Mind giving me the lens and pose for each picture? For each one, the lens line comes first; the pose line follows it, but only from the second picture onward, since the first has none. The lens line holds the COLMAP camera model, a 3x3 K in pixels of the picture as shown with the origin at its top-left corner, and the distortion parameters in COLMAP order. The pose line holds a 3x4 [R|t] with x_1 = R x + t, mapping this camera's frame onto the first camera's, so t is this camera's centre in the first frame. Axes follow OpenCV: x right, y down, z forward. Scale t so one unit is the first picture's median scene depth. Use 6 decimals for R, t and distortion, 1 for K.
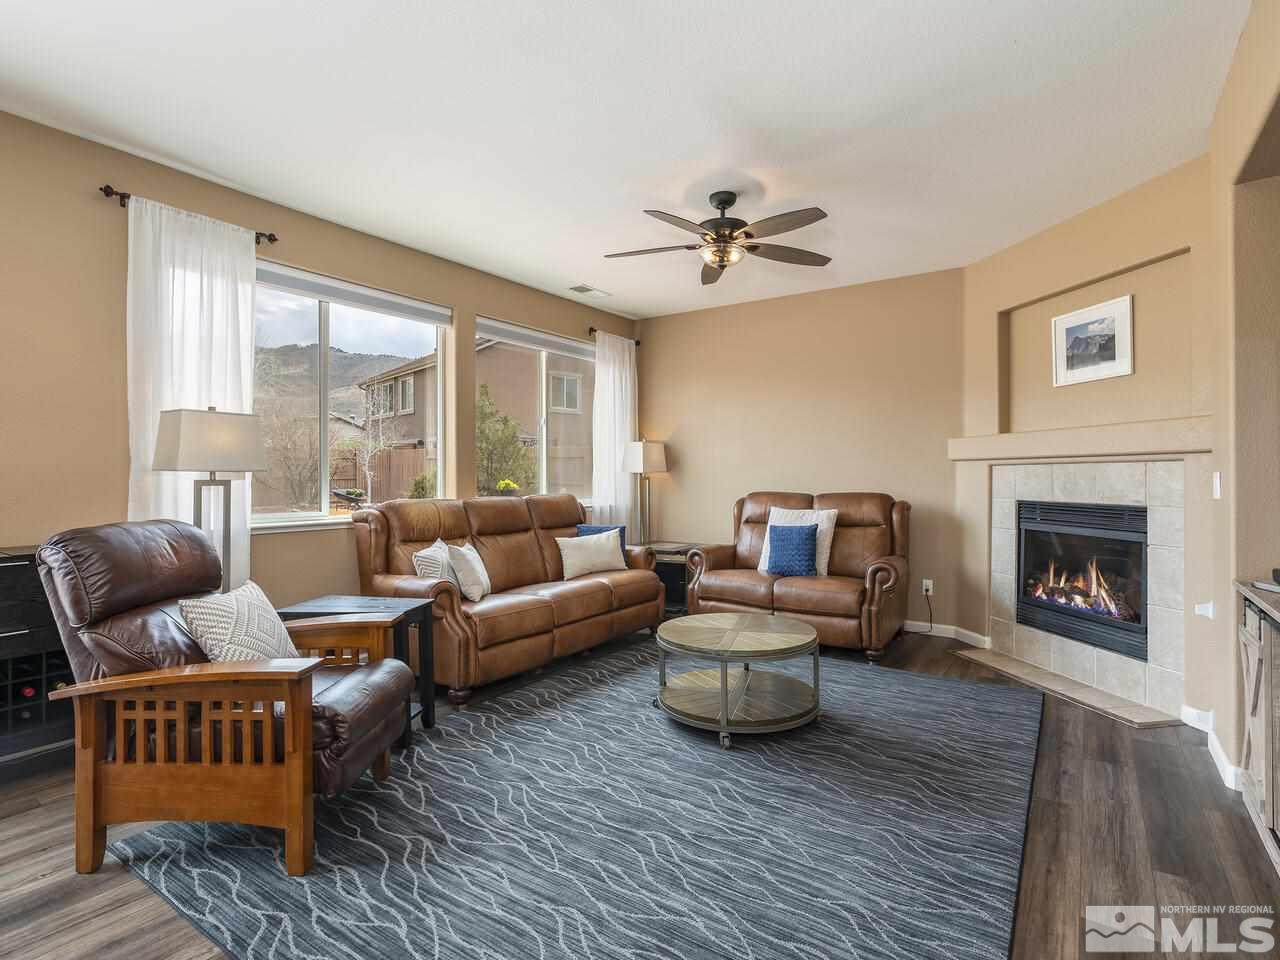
lens RADIAL K [[649.4, 0, 641.5], [0, 649.4, 473.7], [0, 0, 1]] dist [-0.005193, 0.000402]
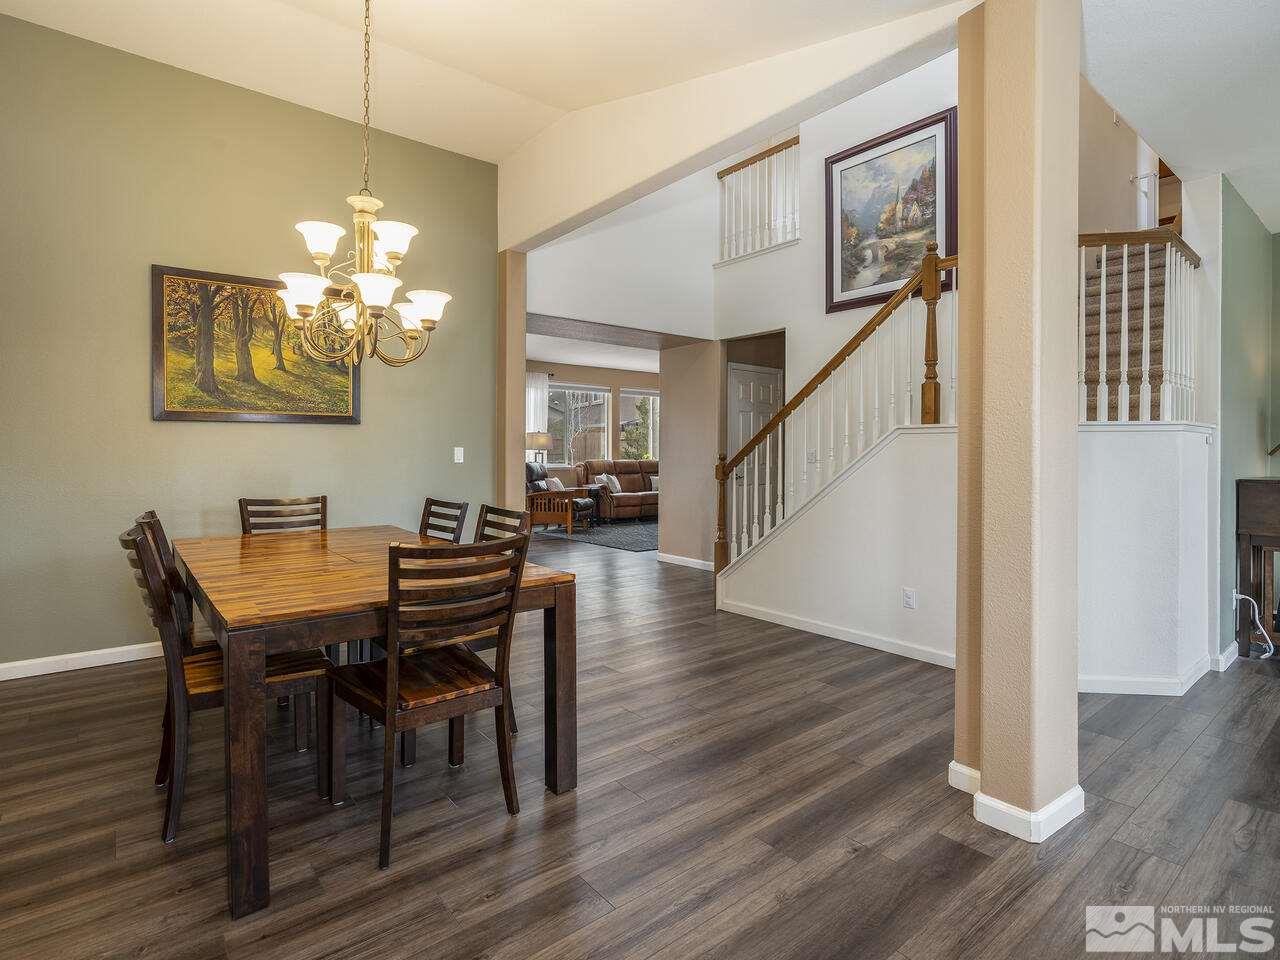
lens RADIAL K [[649.4, 0, 641.5], [0, 649.4, 473.7], [0, 0, 1]] dist [-0.005193, 0.000402]
pose [[0.960376, 0.014682, -0.278320, 0.671515], [-0.005437, 0.999408, 0.033961, 0.003157], [0.278654, -0.031102, 0.959888, -1.775485]]
